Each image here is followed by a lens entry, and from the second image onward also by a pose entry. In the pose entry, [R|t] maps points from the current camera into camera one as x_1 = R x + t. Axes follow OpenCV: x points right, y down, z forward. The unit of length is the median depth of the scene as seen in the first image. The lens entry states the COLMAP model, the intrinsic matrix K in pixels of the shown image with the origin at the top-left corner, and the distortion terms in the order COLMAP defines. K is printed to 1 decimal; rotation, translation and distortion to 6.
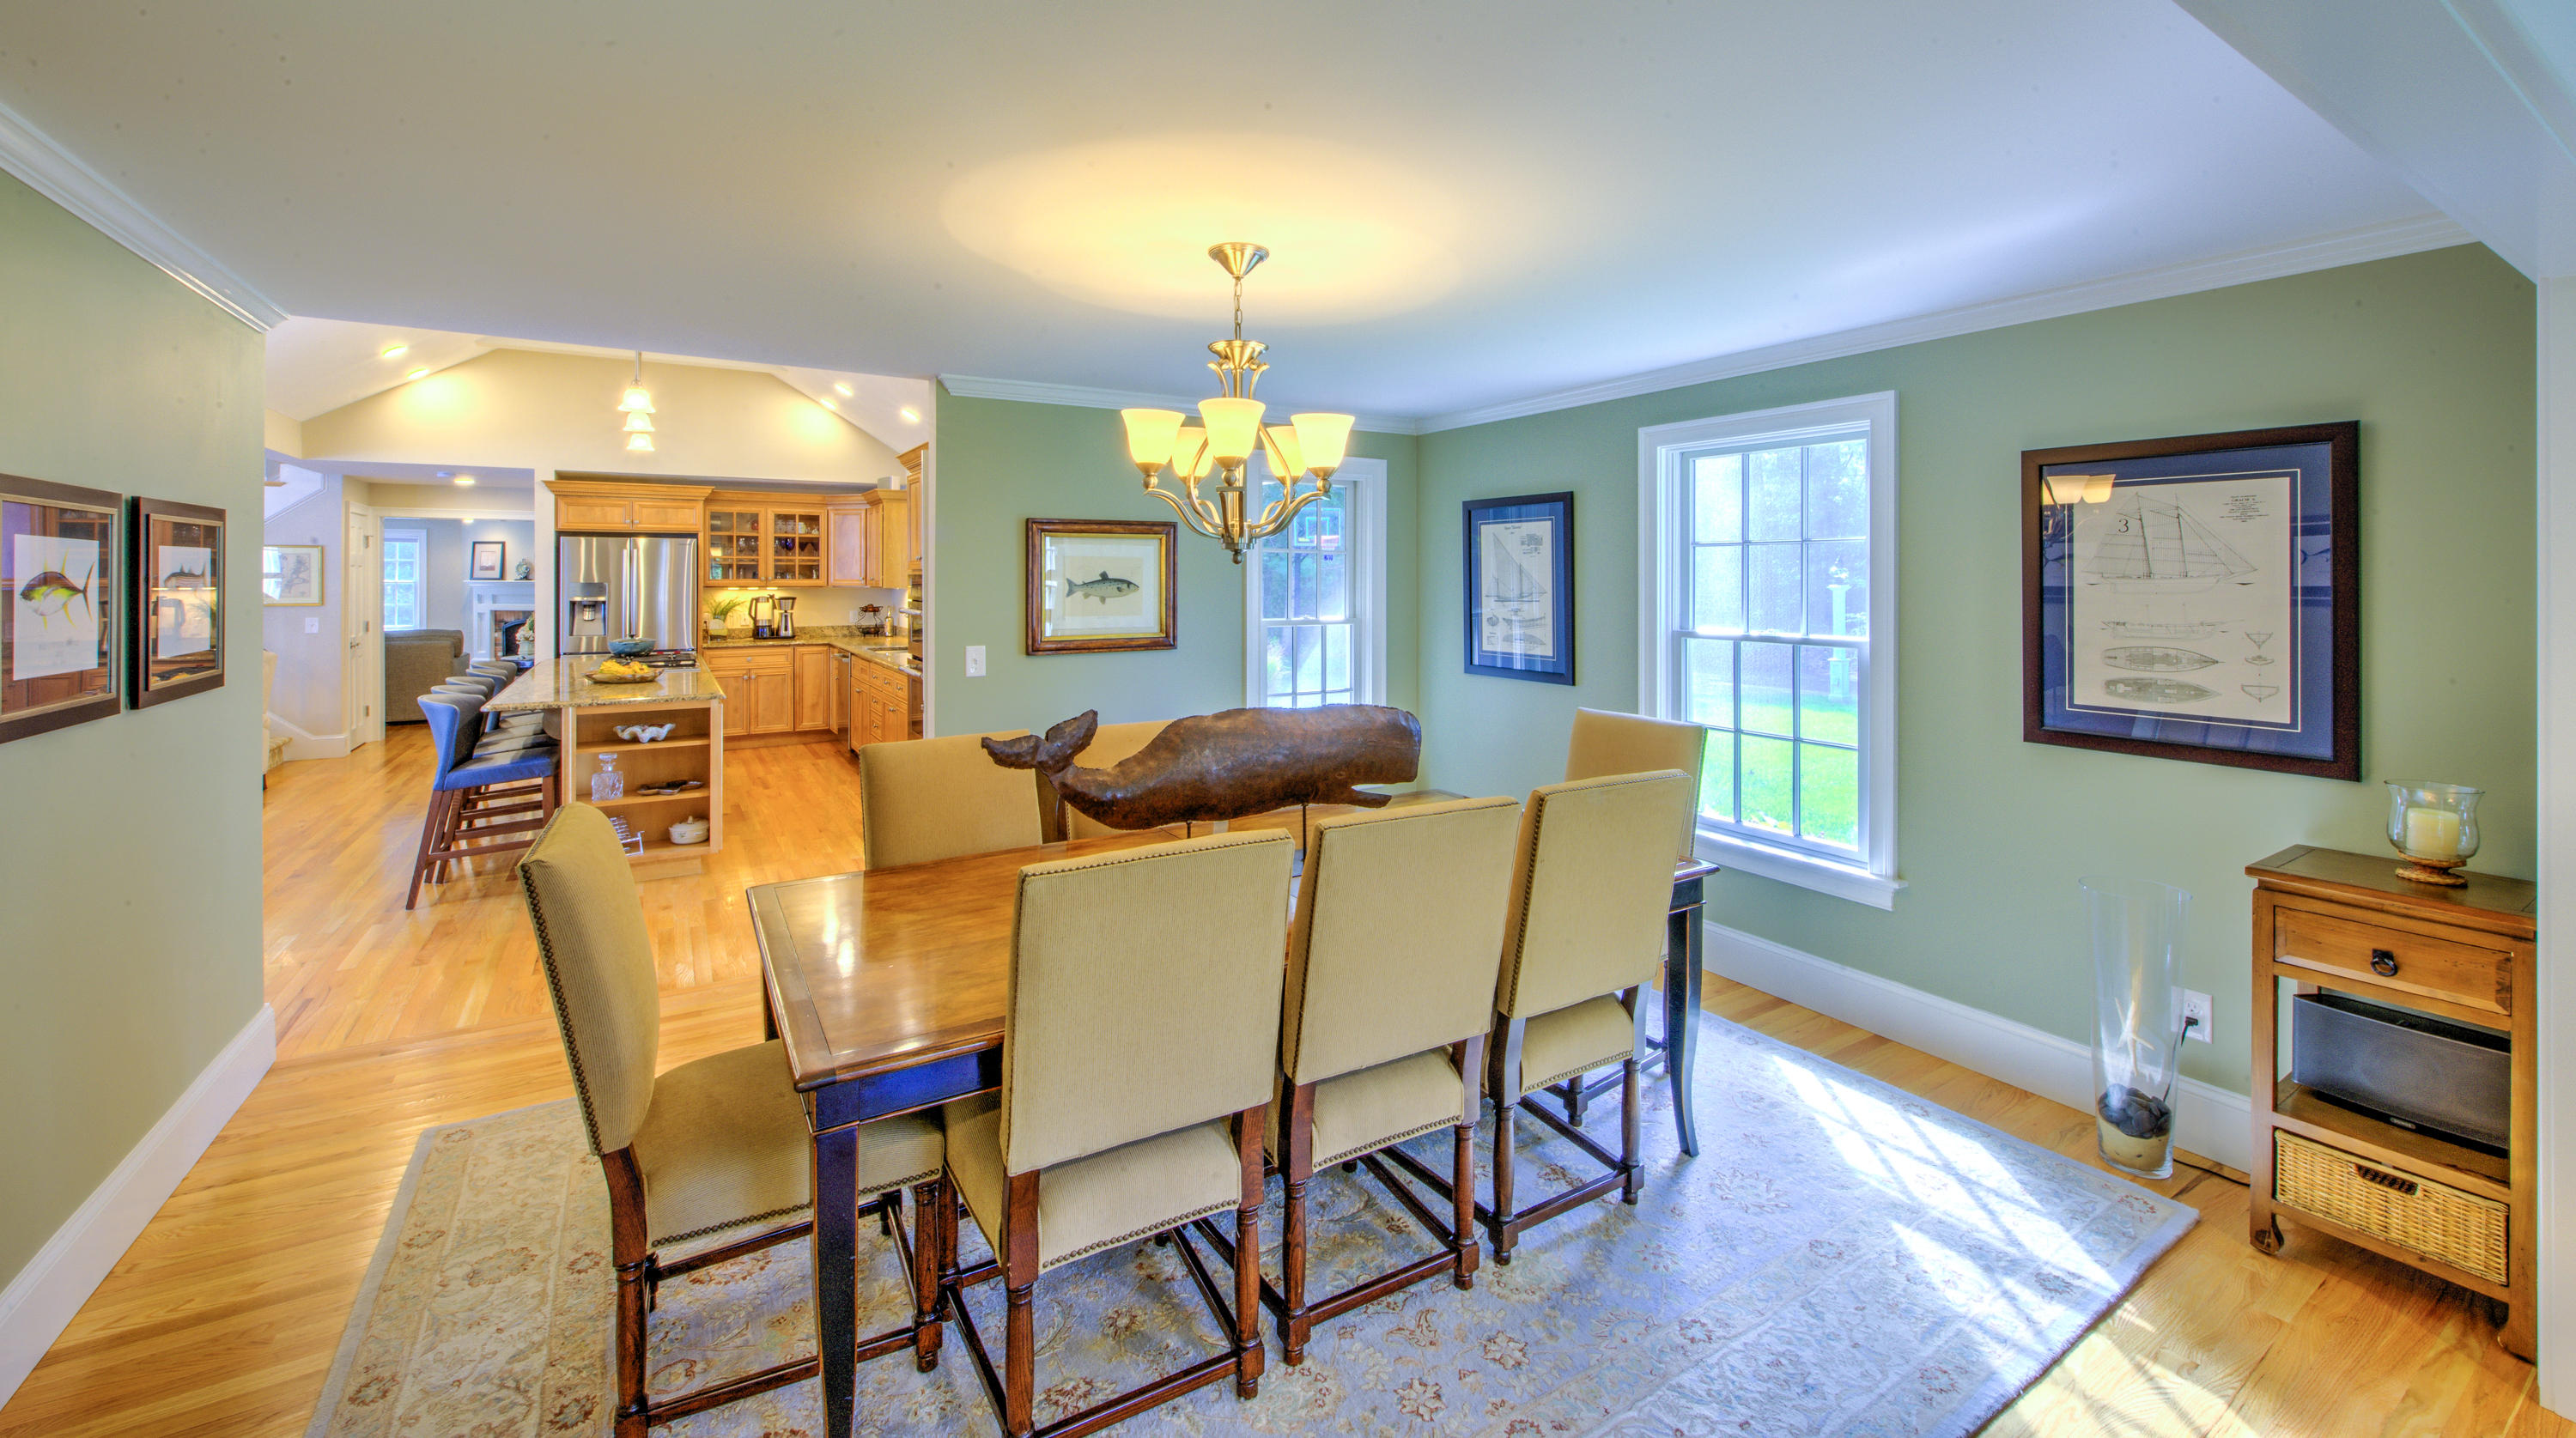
lens RADIAL K [[1030.6, 0, 1296.8], [0, 1030.6, 576.1], [0, 0, 1]] dist [0.001604, 0.000190]
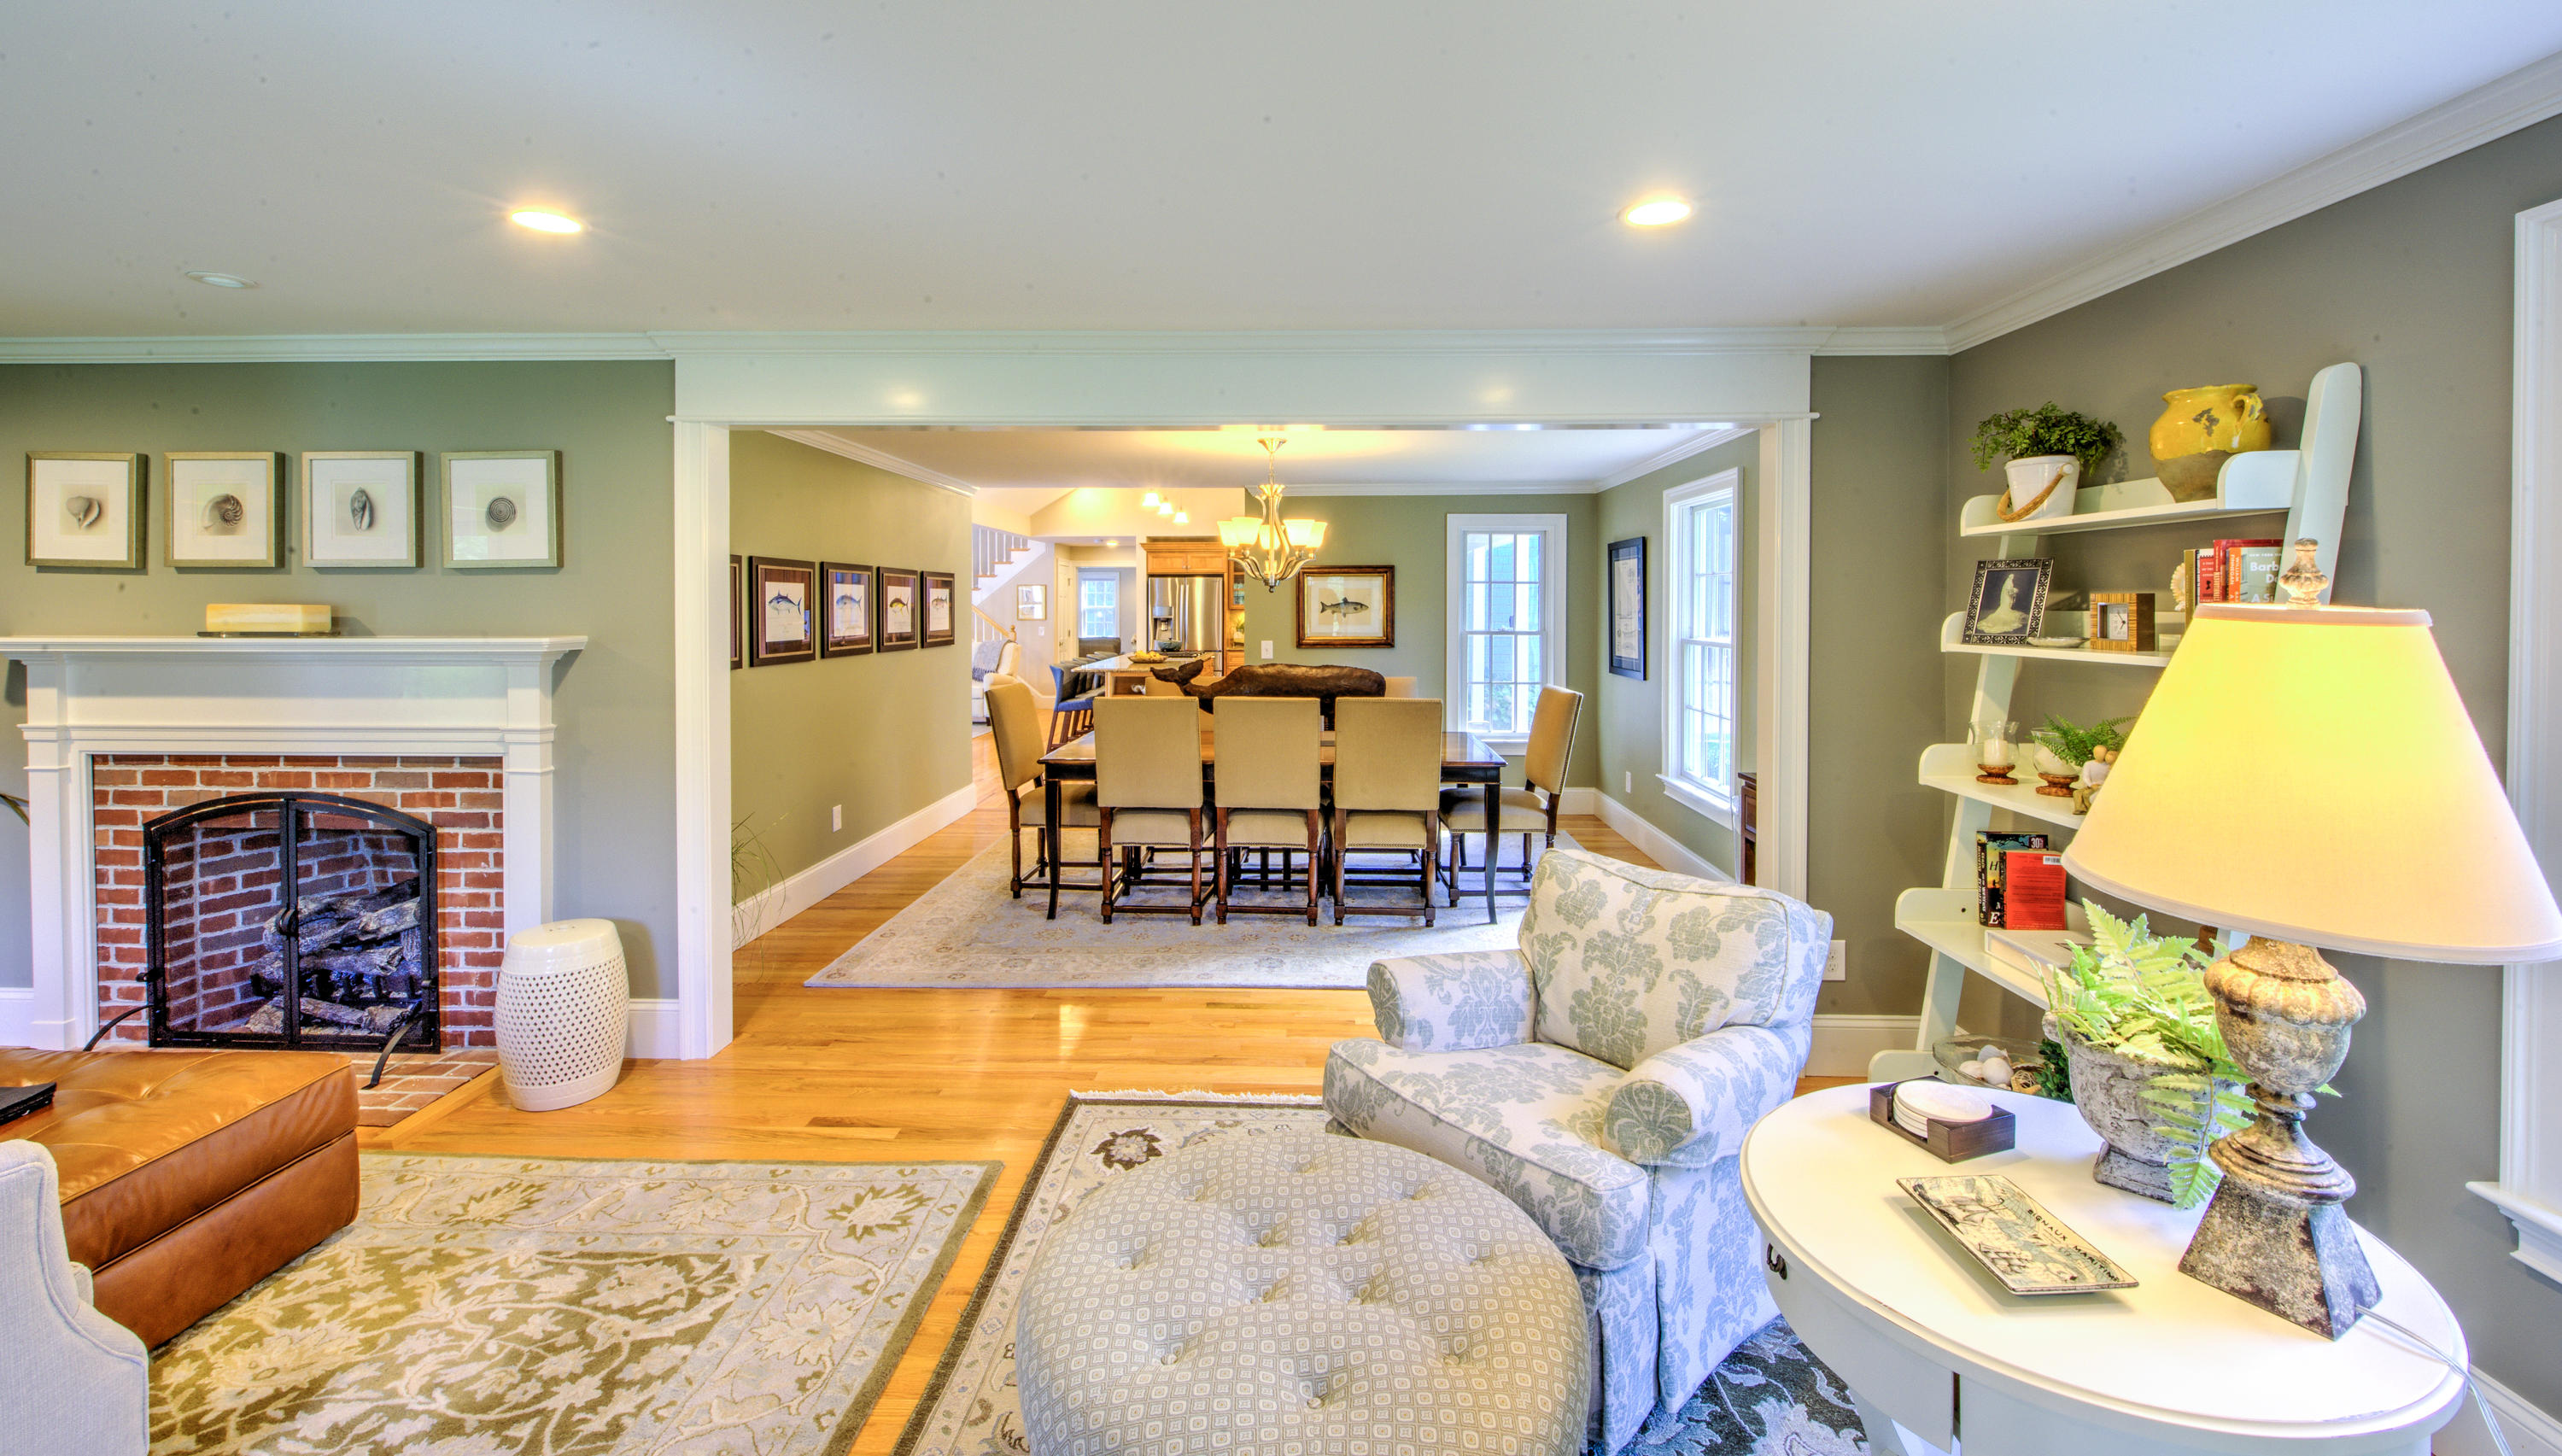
lens RADIAL K [[1035.2, 0, 1286.8], [0, 1035.2, 624.5], [0, 0, 1]] dist [-0.000644, -0.000399]
pose [[0.833997, 0.009761, -0.551682, 0.311322], [0.001207, 0.999809, 0.019515, 0.002913], [0.551767, -0.016942, 0.833826, -0.195418]]
